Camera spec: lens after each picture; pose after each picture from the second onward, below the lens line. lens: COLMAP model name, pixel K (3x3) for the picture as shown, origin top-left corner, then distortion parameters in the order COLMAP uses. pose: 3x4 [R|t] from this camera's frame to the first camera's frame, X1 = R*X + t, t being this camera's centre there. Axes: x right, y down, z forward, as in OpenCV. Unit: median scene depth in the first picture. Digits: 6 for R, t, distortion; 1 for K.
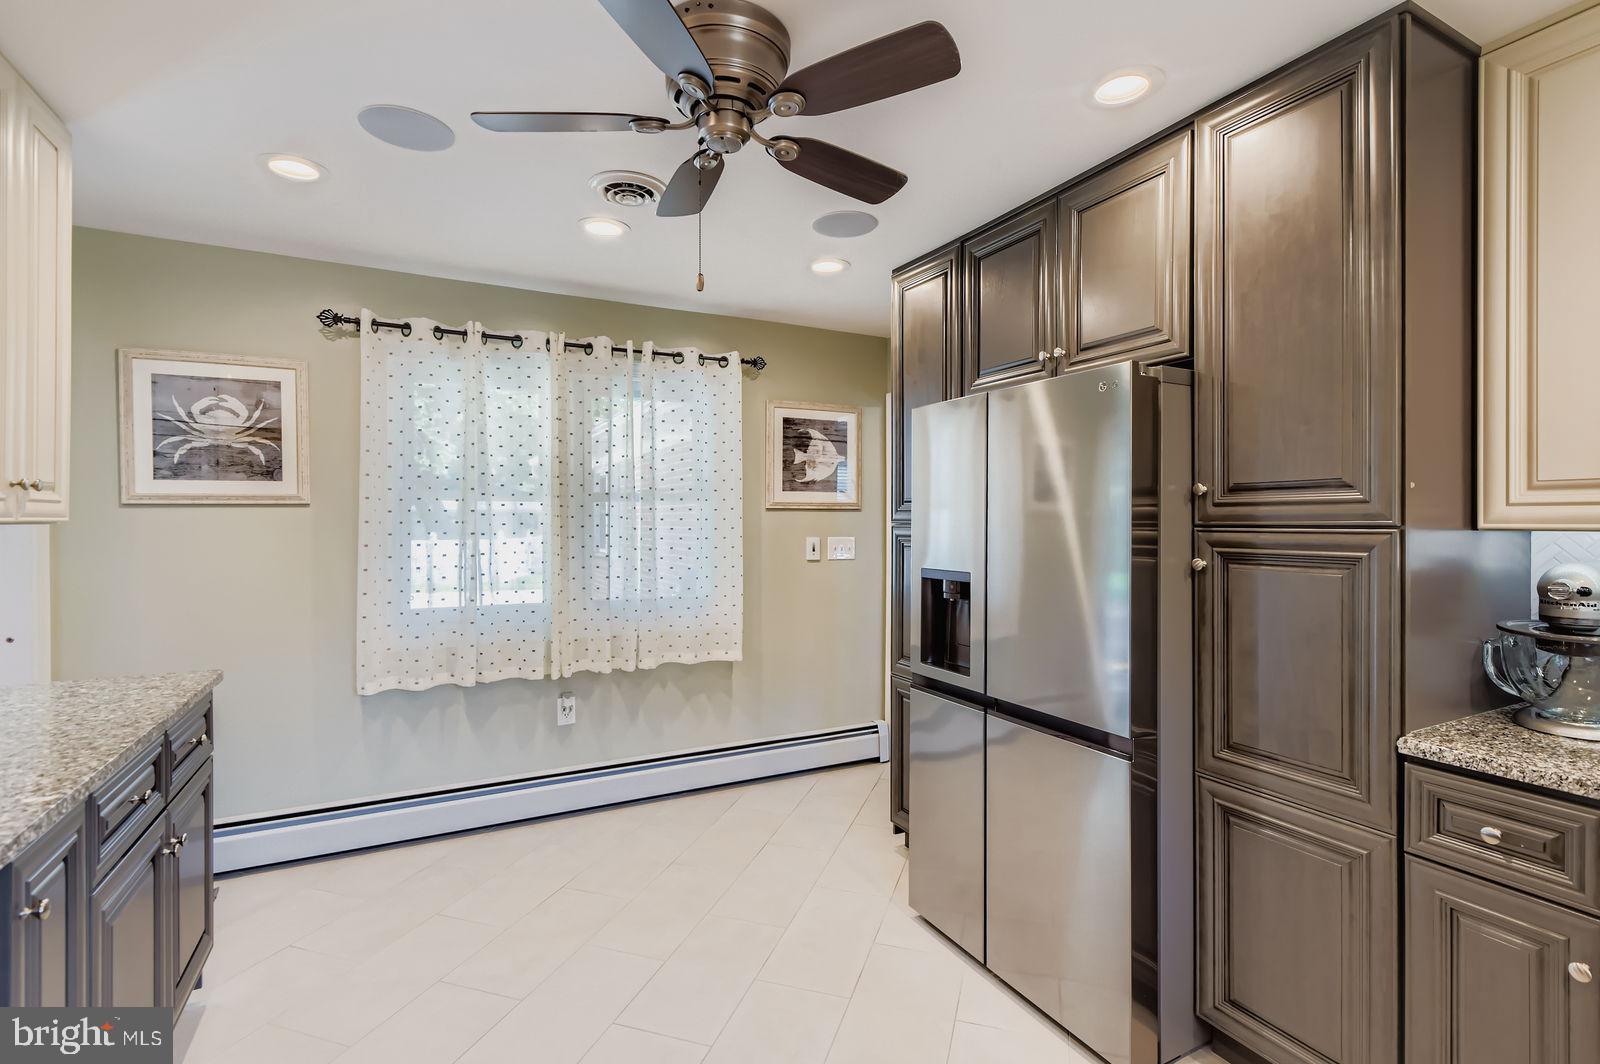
lens RADIAL K [[750.9, 0, 807.1], [0, 750.9, 524.9], [0, 0, 1]] dist [-0.000621, -0.000067]
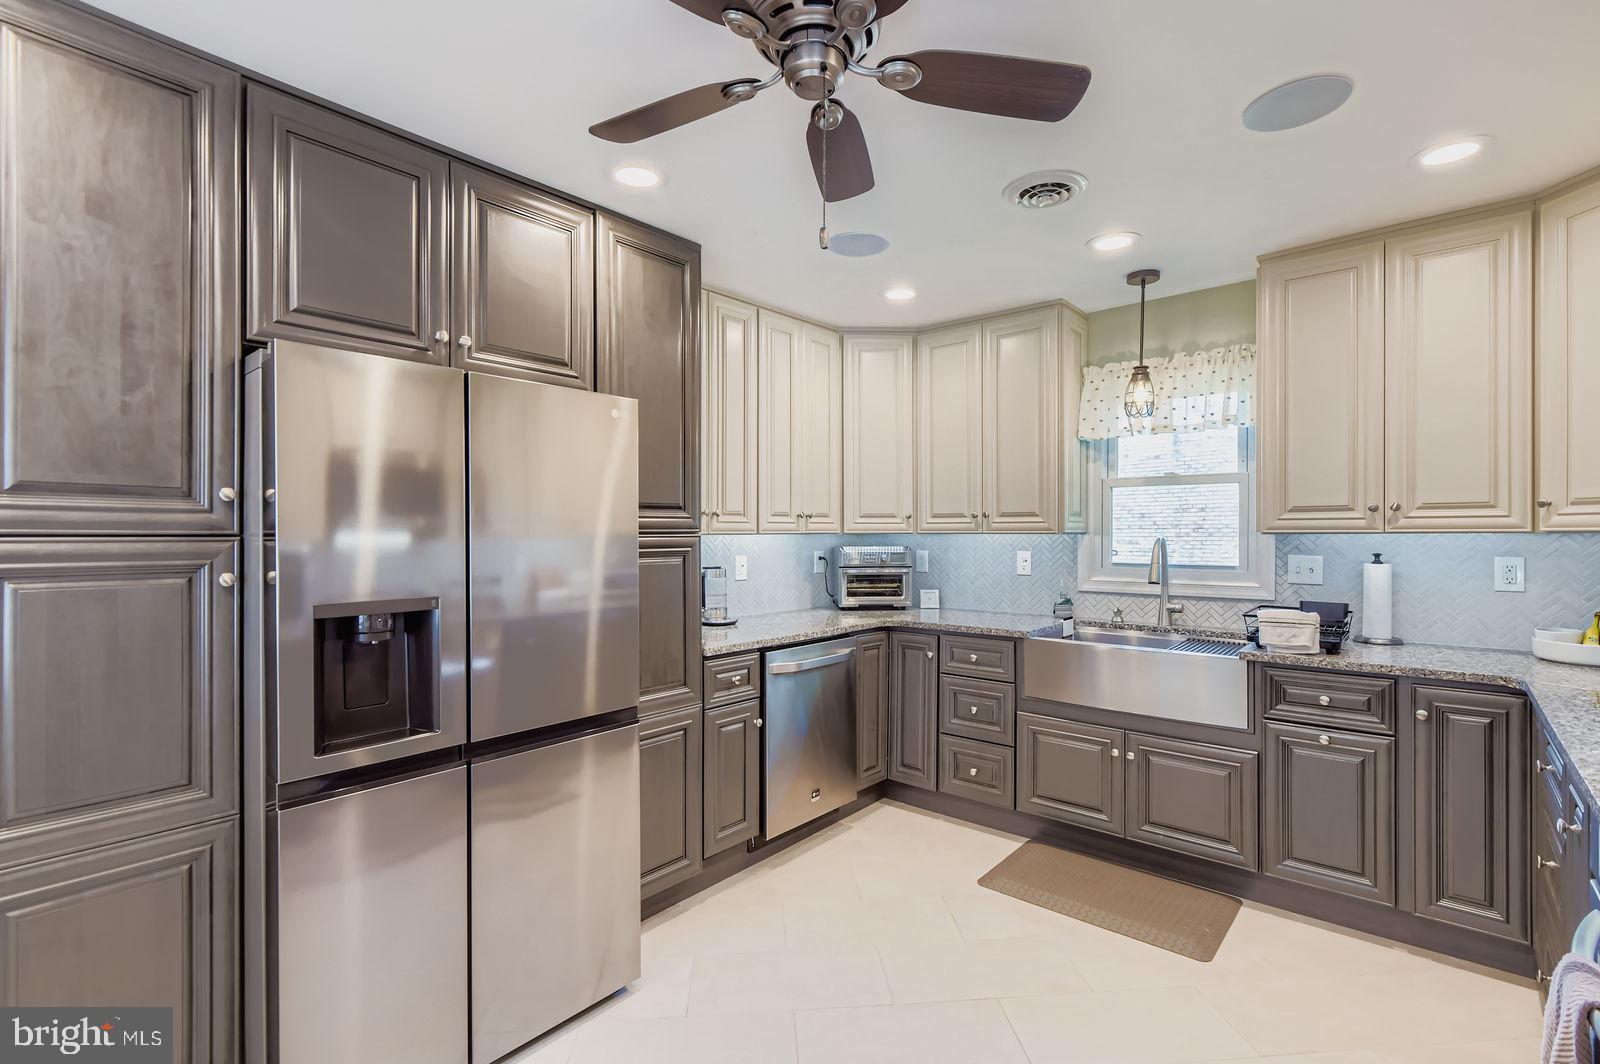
lens RADIAL K [[750.9, 0, 807.1], [0, 750.9, 524.9], [0, 0, 1]] dist [-0.000621, -0.000067]
pose [[-0.358381, 0.002969, 0.933571, -0.650229], [0.004846, 0.999987, -0.001320, -0.007954], [-0.933563, 0.004051, -0.358391, 0.926775]]
